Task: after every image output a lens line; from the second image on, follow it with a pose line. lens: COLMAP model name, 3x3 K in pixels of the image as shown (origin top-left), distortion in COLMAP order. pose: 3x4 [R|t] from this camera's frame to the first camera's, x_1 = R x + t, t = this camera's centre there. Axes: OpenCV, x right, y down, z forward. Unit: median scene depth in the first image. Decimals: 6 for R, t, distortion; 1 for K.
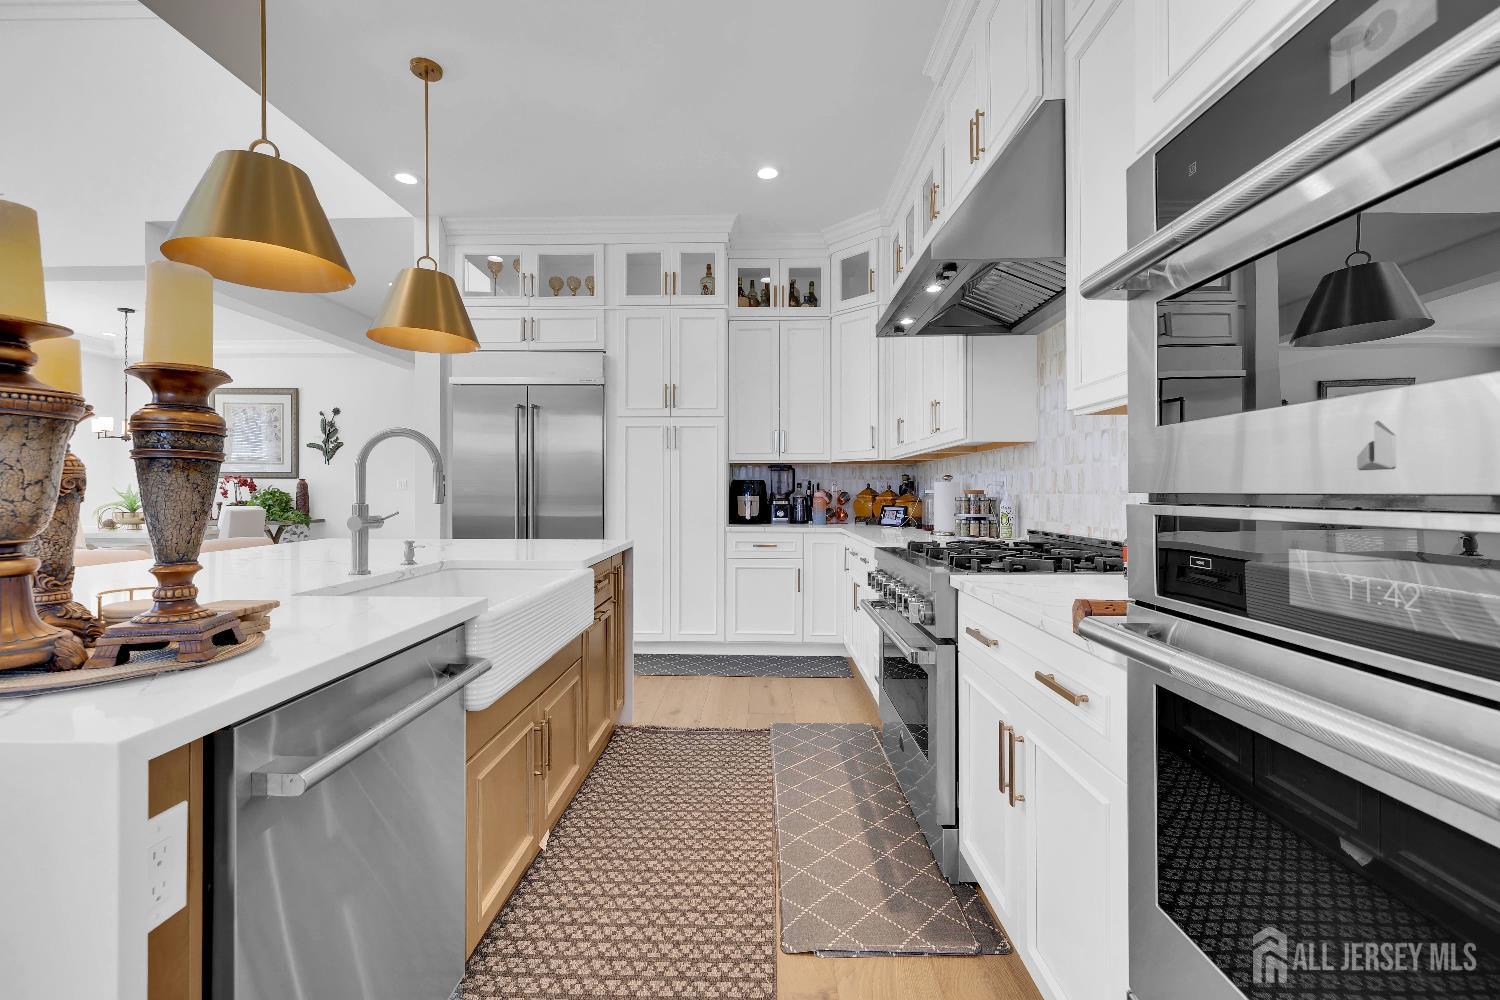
lens RADIAL K [[634.4, 0, 740.4], [0, 634.4, 495.3], [0, 0, 1]] dist [-0.002436, -0.000262]
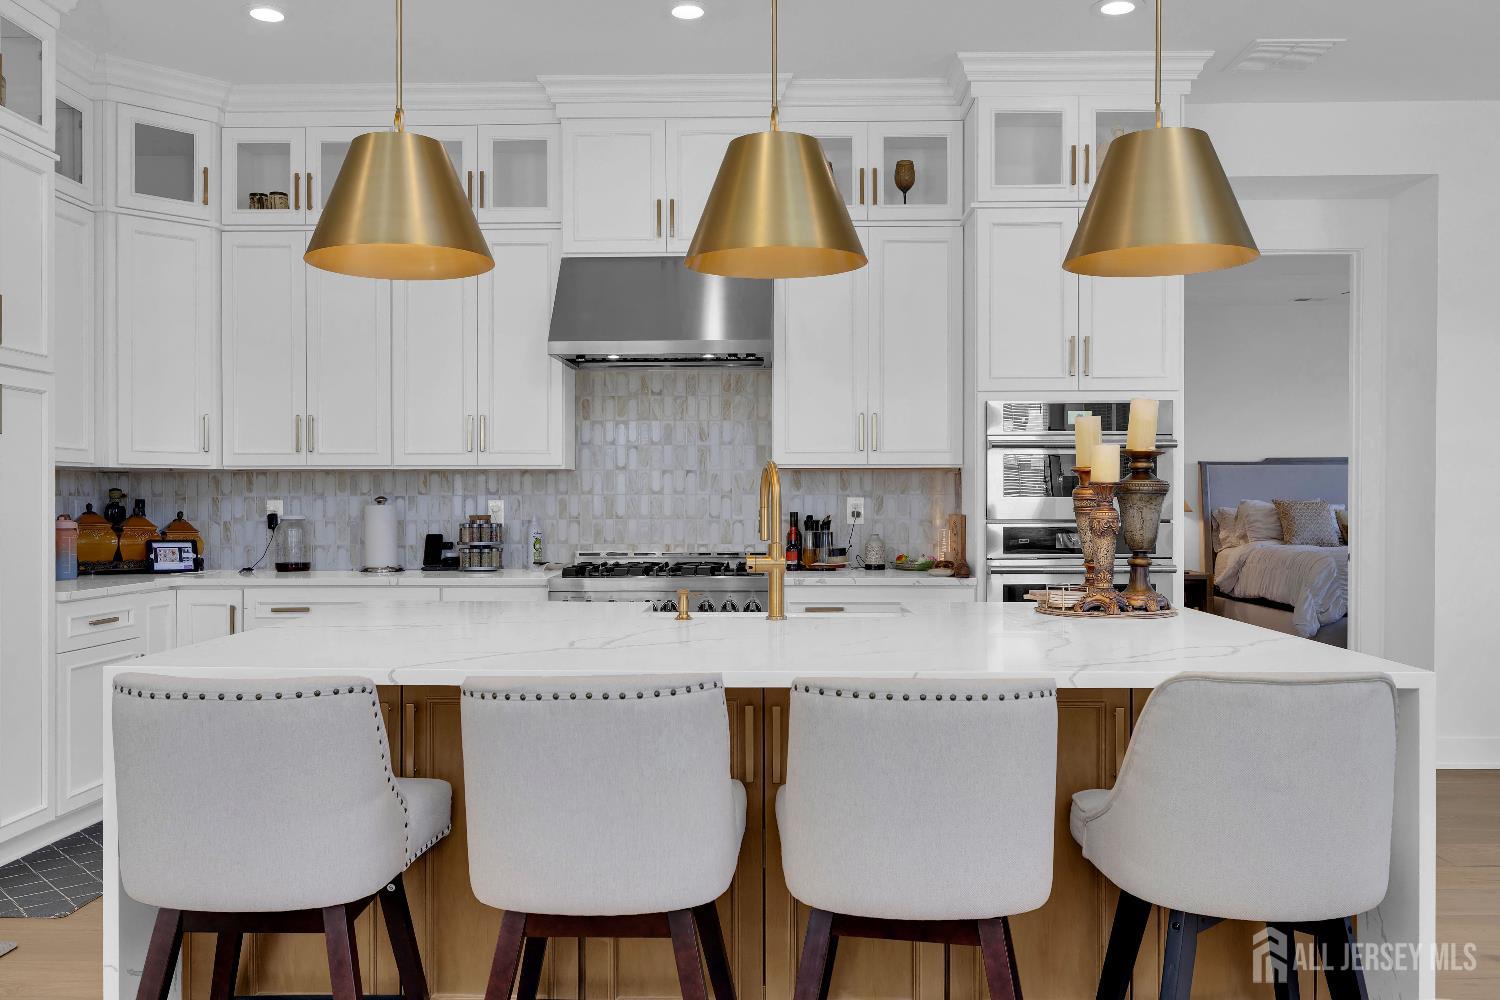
lens RADIAL K [[1209.7, 0, 751.6], [0, 1209.7, 520.9], [0, 0, 1]] dist [-0.001464, -0.001097]
pose [[-0.002521, -0.016888, 0.999854, -0.949666], [0.006165, 0.999838, 0.016904, -0.019015], [-0.999978, 0.006207, -0.002417, 0.427202]]
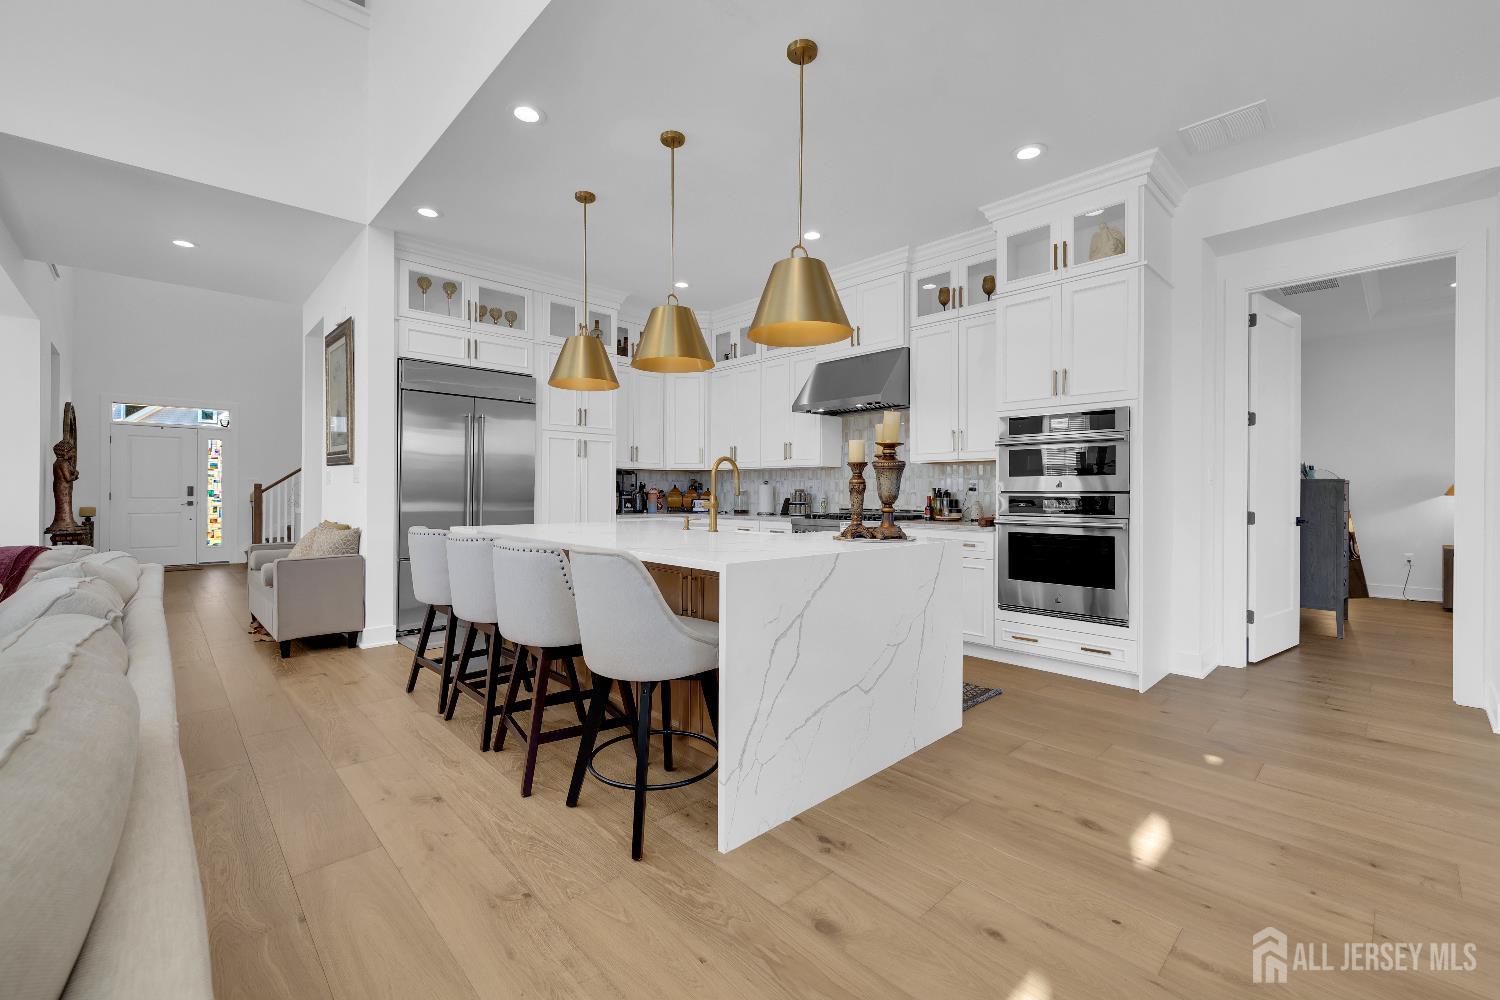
lens RADIAL K [[623.0, 0, 748.2], [0, 623.0, 494.4], [0, 0, 1]] dist [-0.000503, -0.000151]
pose [[0.701680, -0.002260, 0.712489, -0.759888], [0.001577, 0.999997, 0.001618, 0.002486], [-0.712491, -0.000012, 0.701681, -0.156100]]
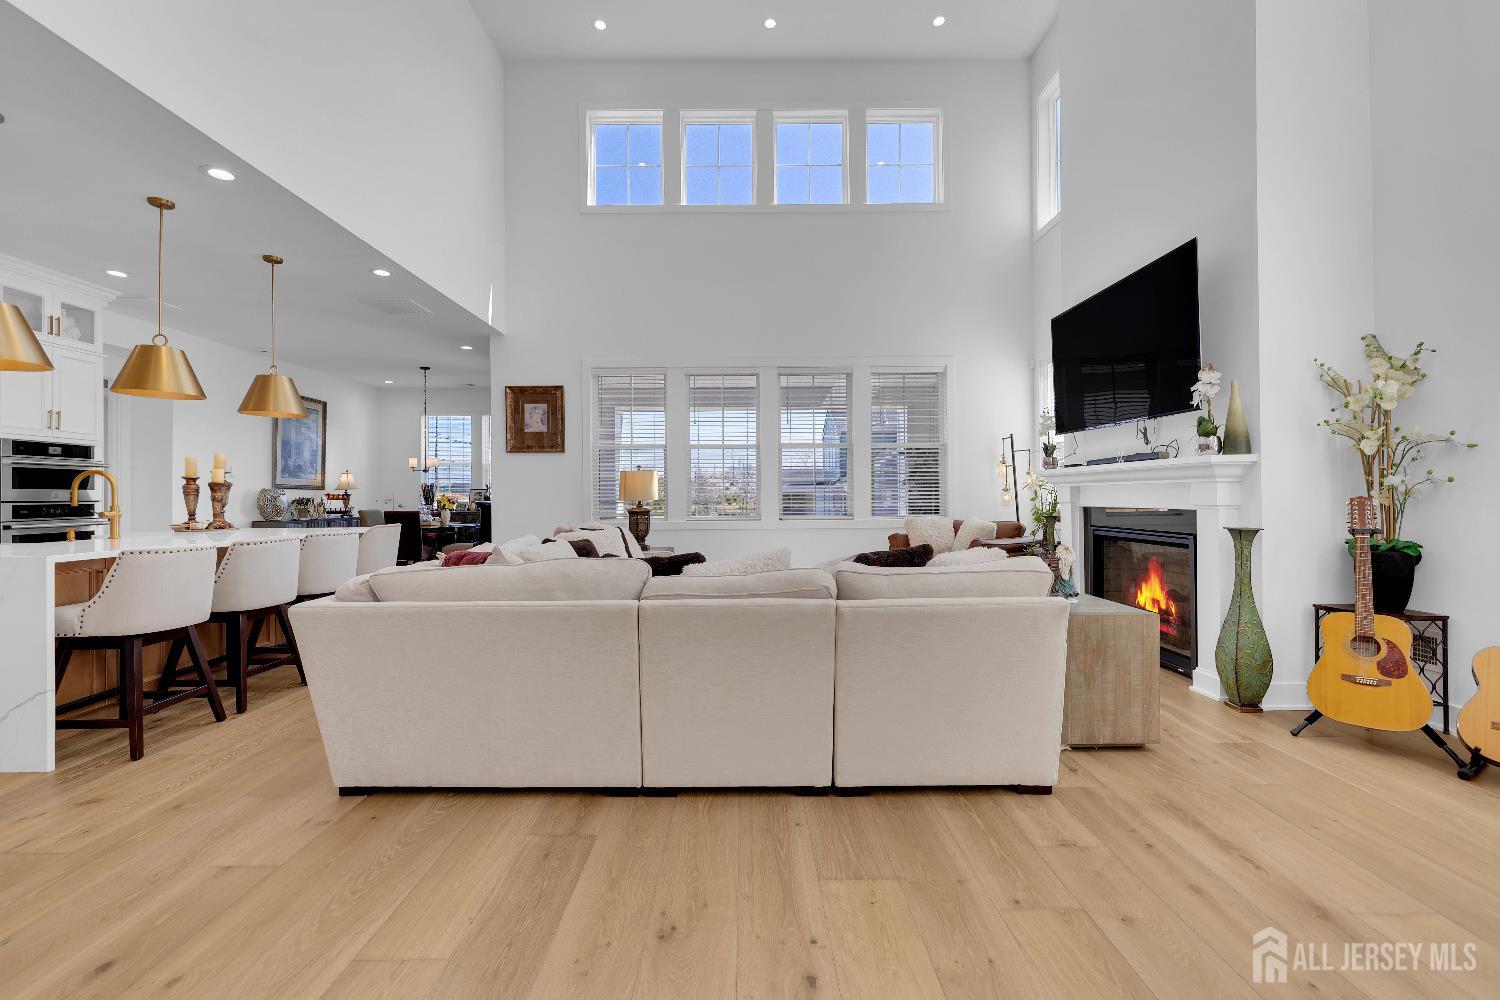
lens RADIAL K [[623.0, 0, 748.2], [0, 623.0, 494.4], [0, 0, 1]] dist [-0.000503, -0.000151]
pose [[-0.999511, 0.005957, -0.030709, -1.093150], [0.006010, 0.999981, -0.001656, -0.000714], [0.030699, -0.001840, -0.999527, 1.296846]]
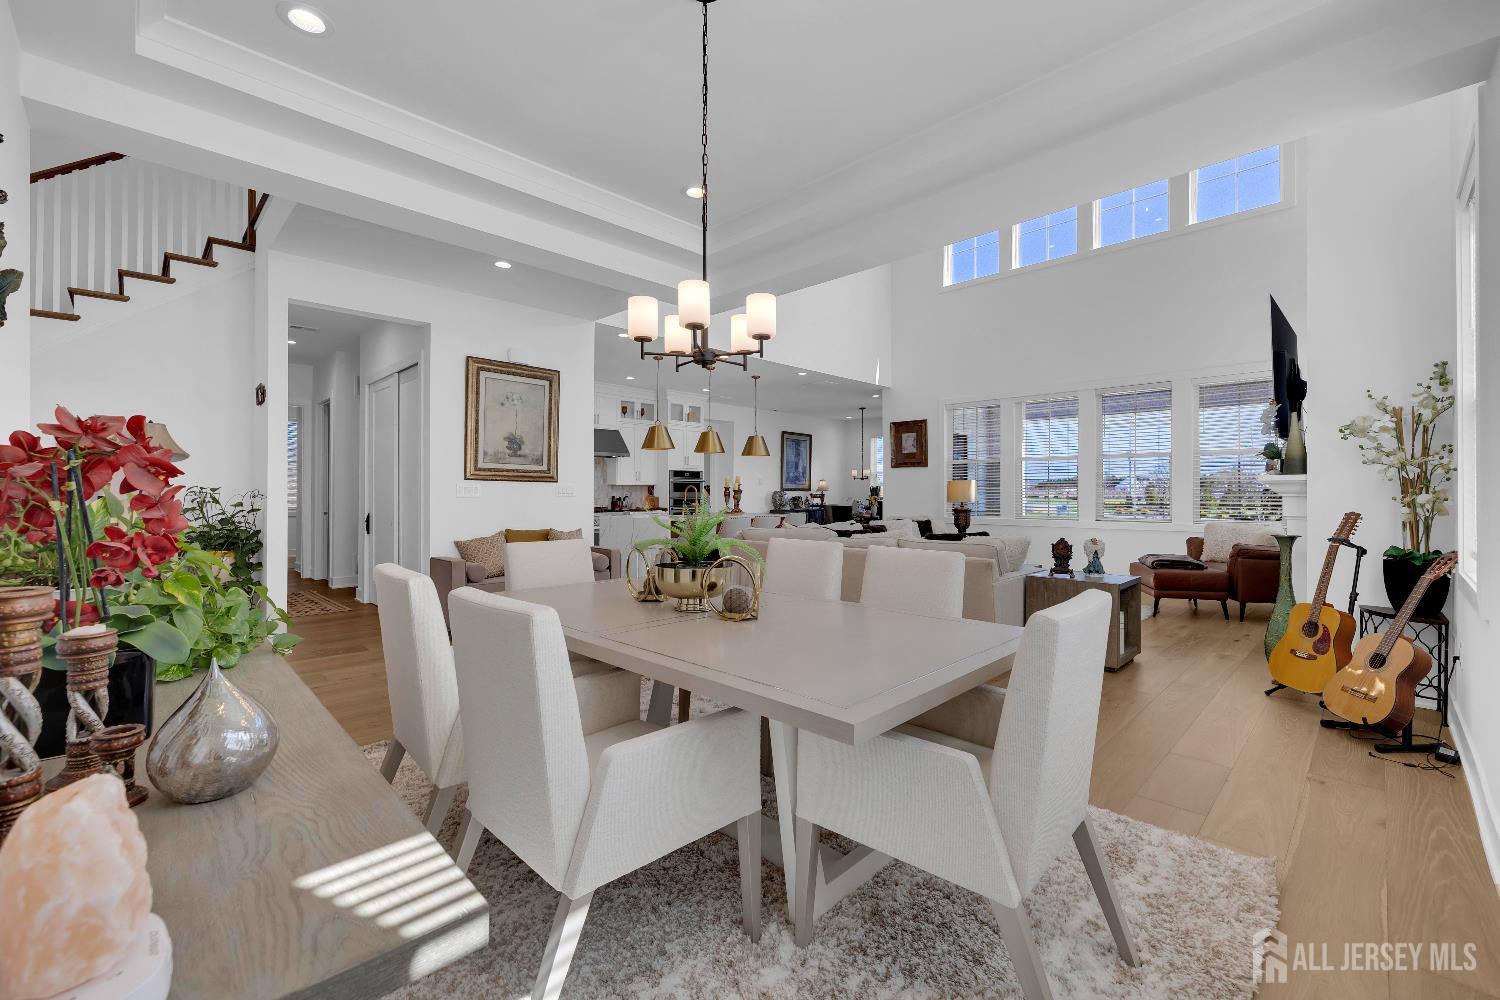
lens RADIAL K [[623.0, 0, 748.2], [0, 623.0, 494.4], [0, 0, 1]] dist [-0.000503, -0.000151]
pose [[-0.726842, -0.003017, 0.686798, -1.759684], [-0.002138, 0.999995, 0.002130, -0.018196], [-0.686801, 0.000079, -0.726846, 1.768265]]
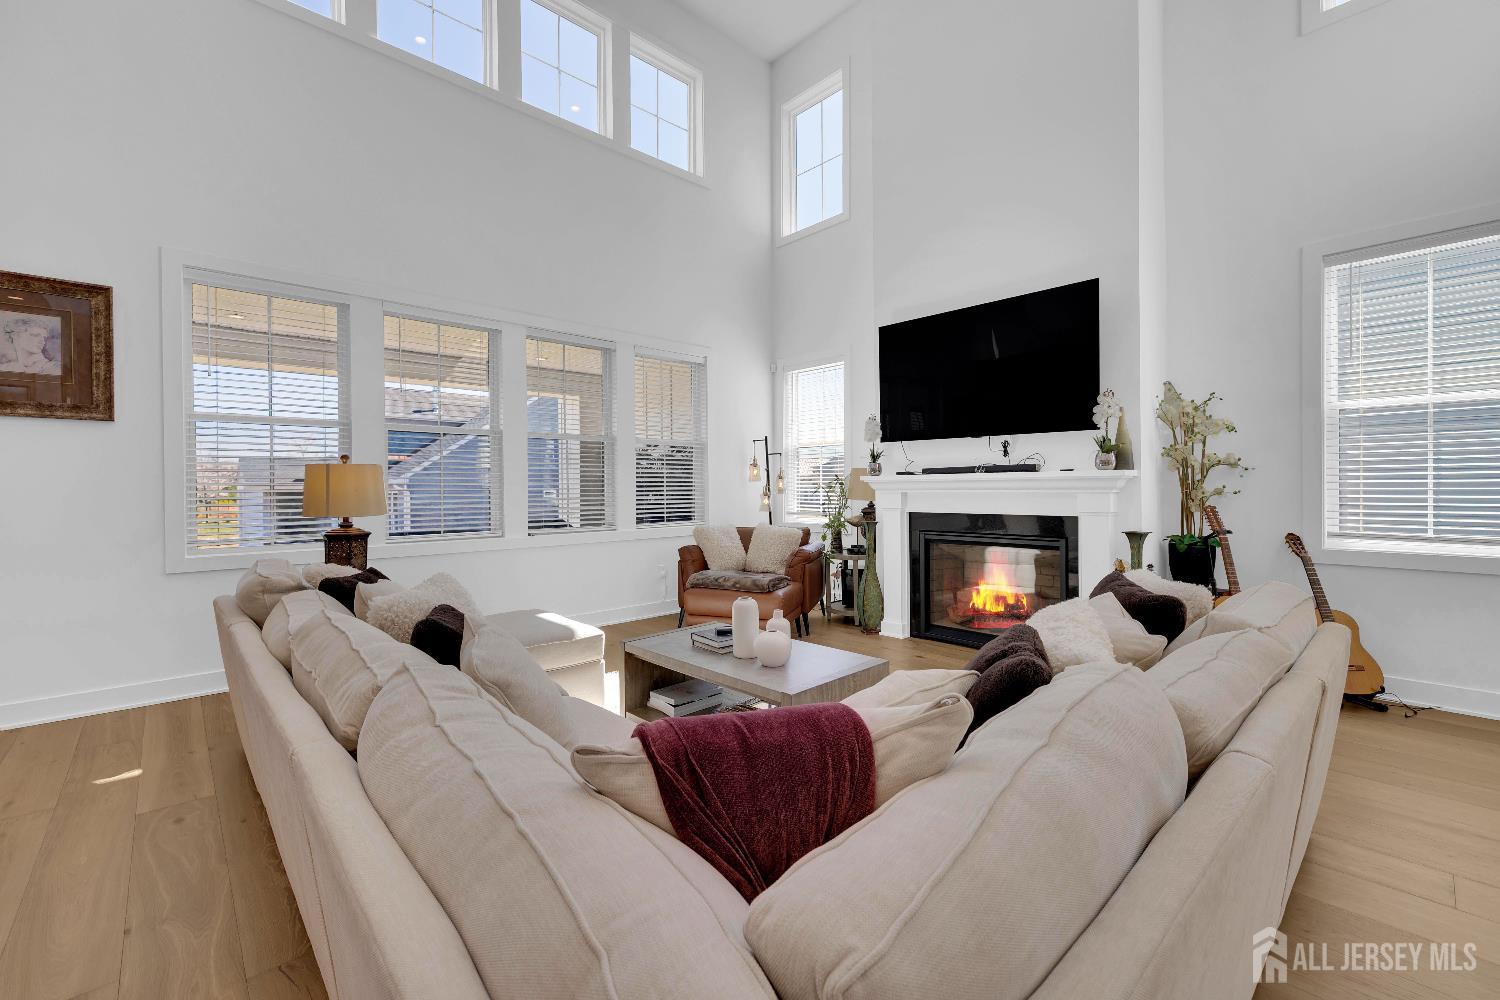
lens RADIAL K [[634.4, 0, 740.4], [0, 634.4, 495.3], [0, 0, 1]] dist [-0.002436, -0.000262]
pose [[-0.718299, 0.009754, -0.695666, -0.676947], [0.005742, 0.999951, 0.008091, -0.021028], [0.695711, 0.001818, -0.718319, 0.825280]]
